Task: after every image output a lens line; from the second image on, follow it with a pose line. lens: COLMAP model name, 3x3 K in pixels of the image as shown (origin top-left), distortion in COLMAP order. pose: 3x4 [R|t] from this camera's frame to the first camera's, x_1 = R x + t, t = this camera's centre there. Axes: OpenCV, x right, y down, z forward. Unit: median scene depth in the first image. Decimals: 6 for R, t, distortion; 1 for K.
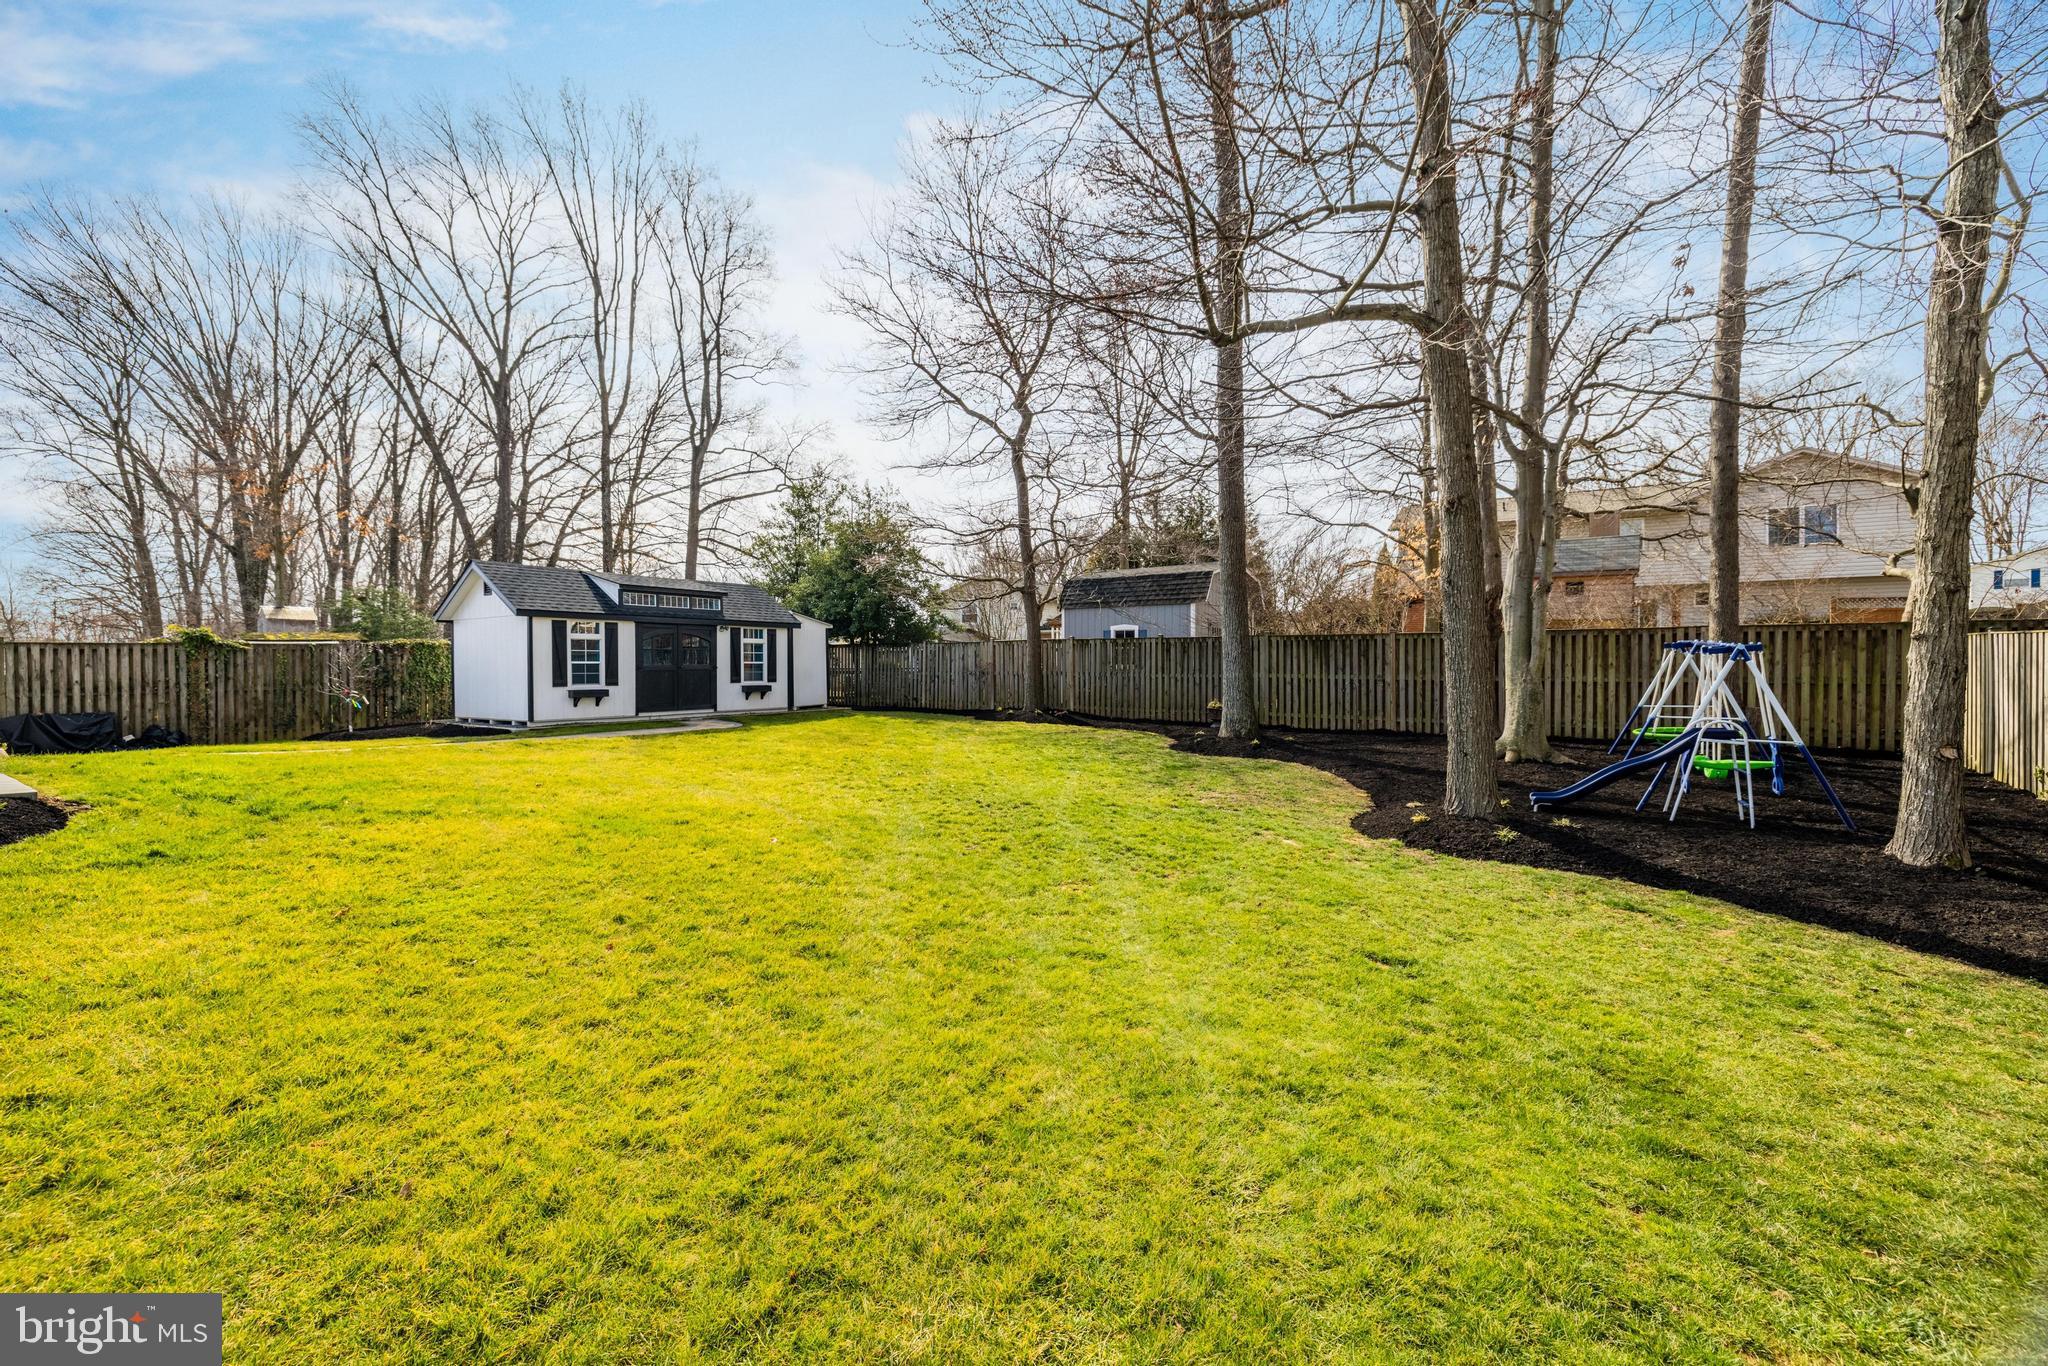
lens RADIAL K [[874.6, 0, 1011.7], [0, 874.6, 668.1], [0, 0, 1]] dist [0.000222, 0.000167]
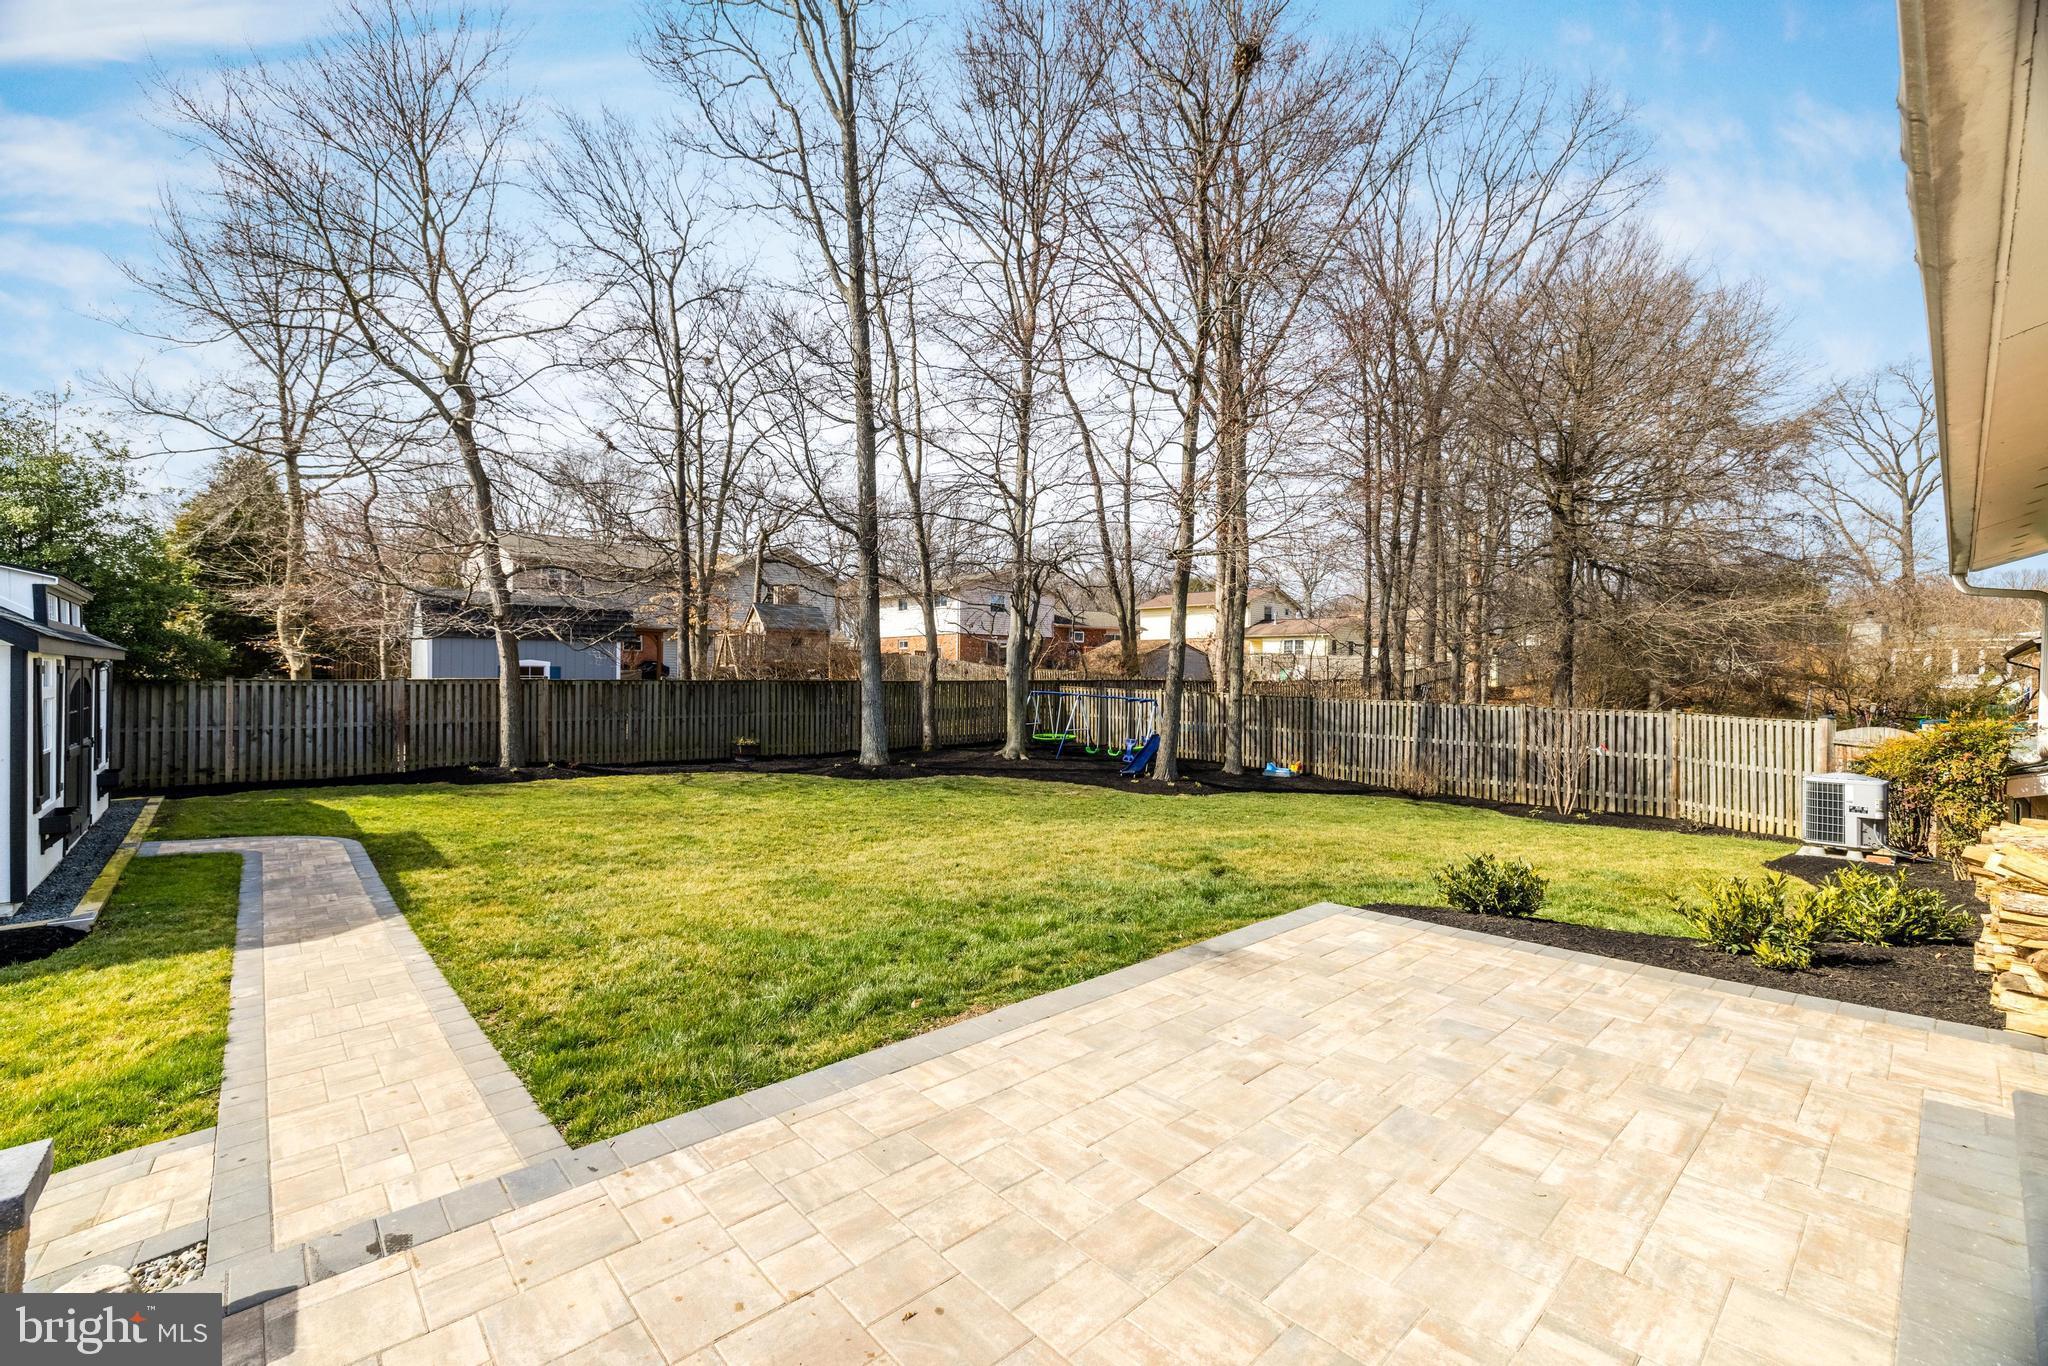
lens RADIAL K [[874.6, 0, 1011.7], [0, 874.6, 668.1], [0, 0, 1]] dist [0.000222, 0.000167]
pose [[0.225783, 0.008663, 0.974139, -0.802146], [-0.000544, 0.999961, -0.008766, -0.045027], [-0.974178, 0.001450, 0.225779, 0.419854]]
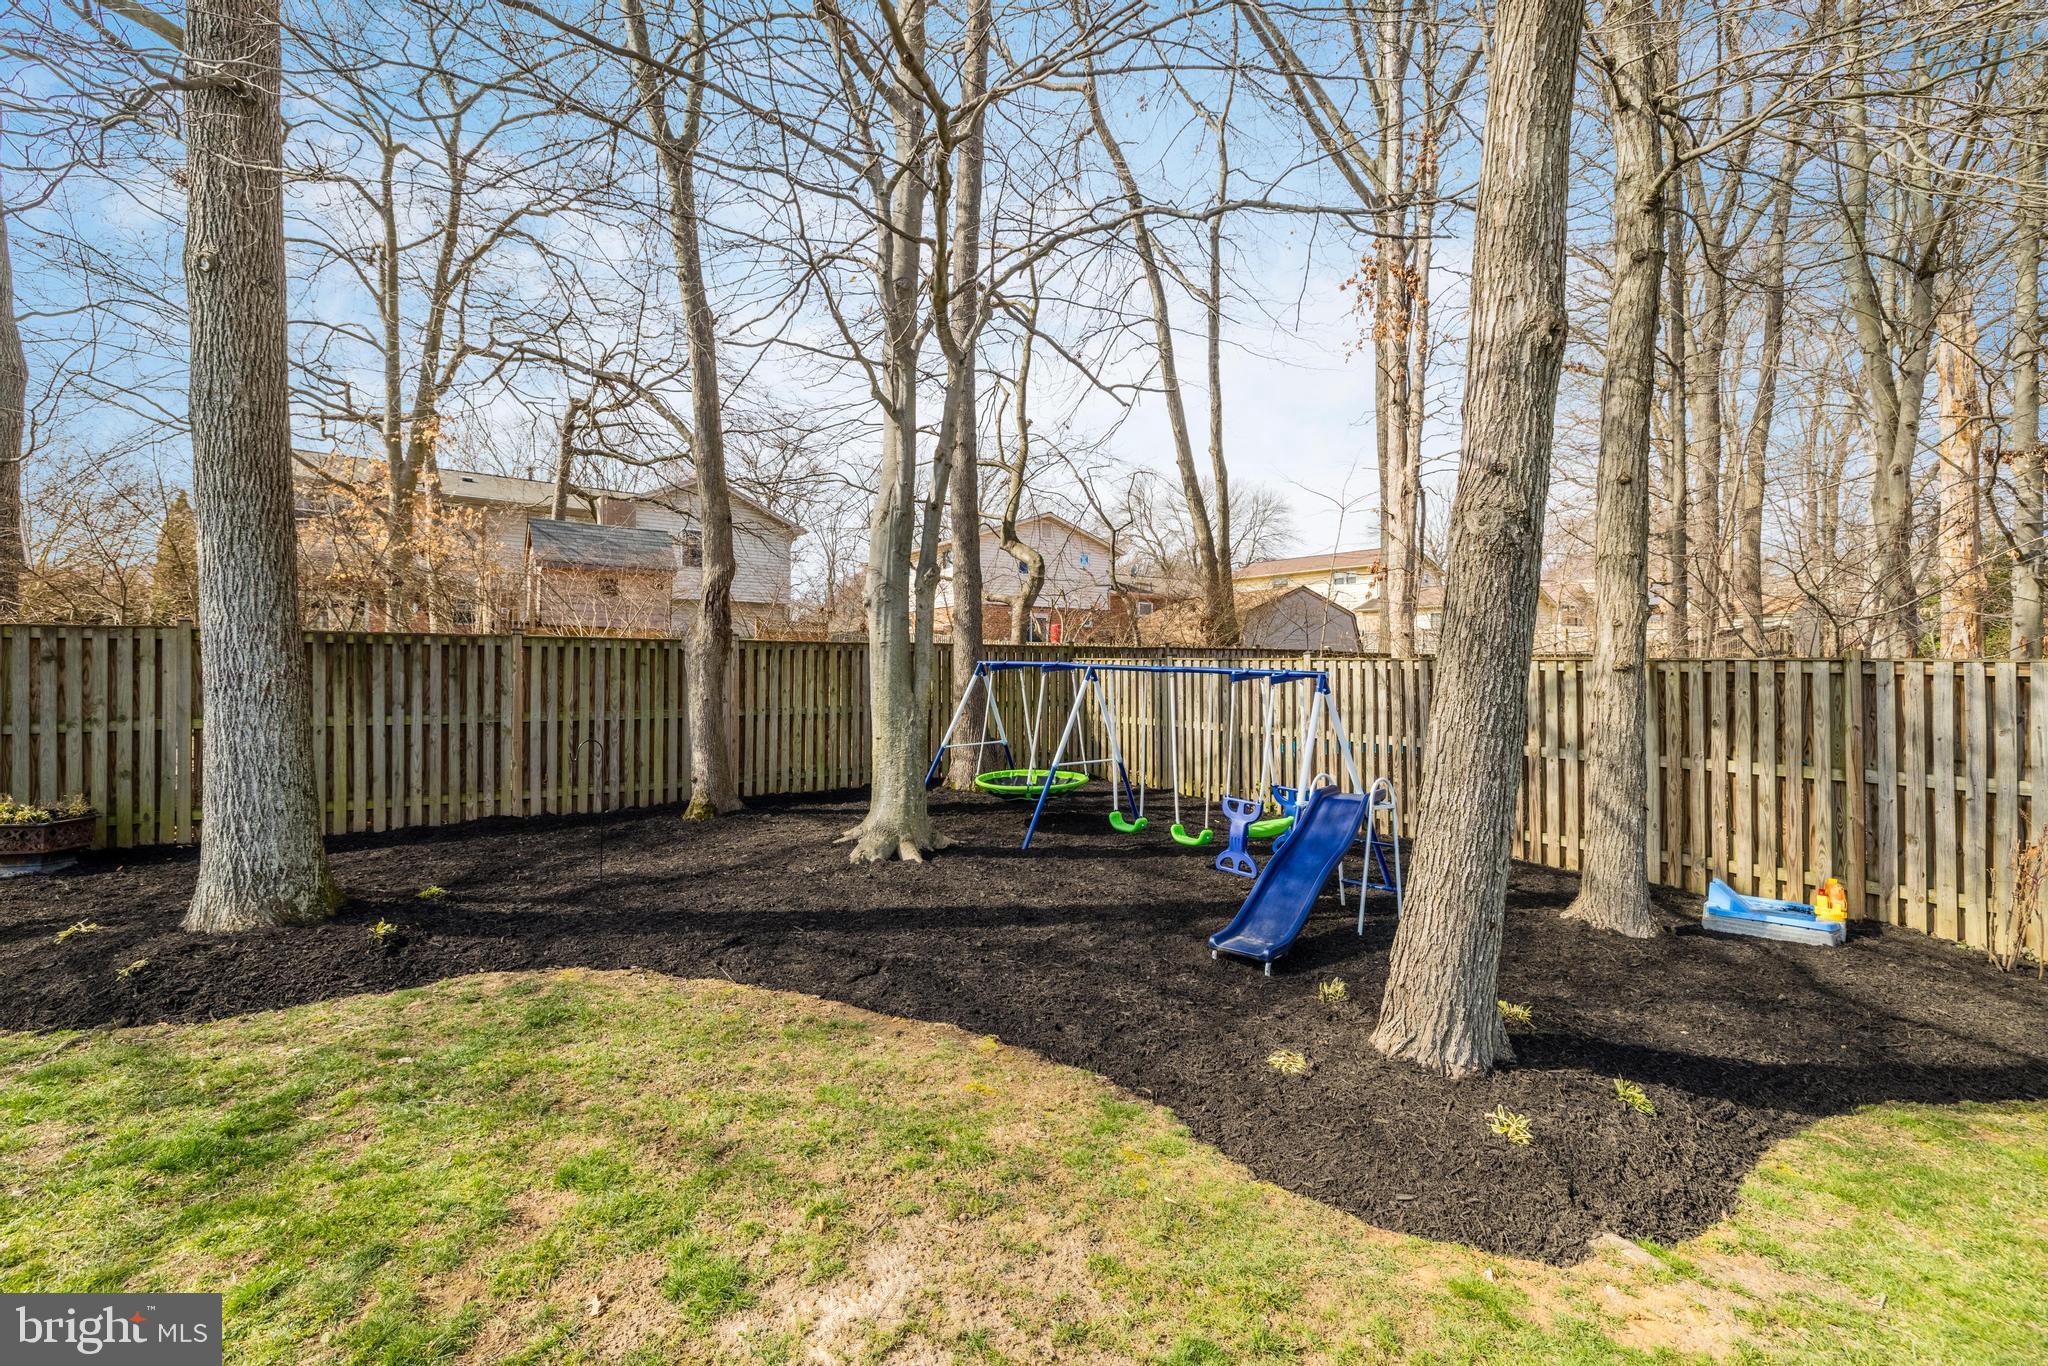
lens RADIAL K [[874.6, 0, 1011.7], [0, 874.6, 668.1], [0, 0, 1]] dist [0.000222, 0.000167]
pose [[0.315960, 0.003860, 0.948765, 0.019354], [0.008385, 0.999941, -0.006860, -0.012748], [-0.948735, 0.010123, 0.315909, 0.505616]]
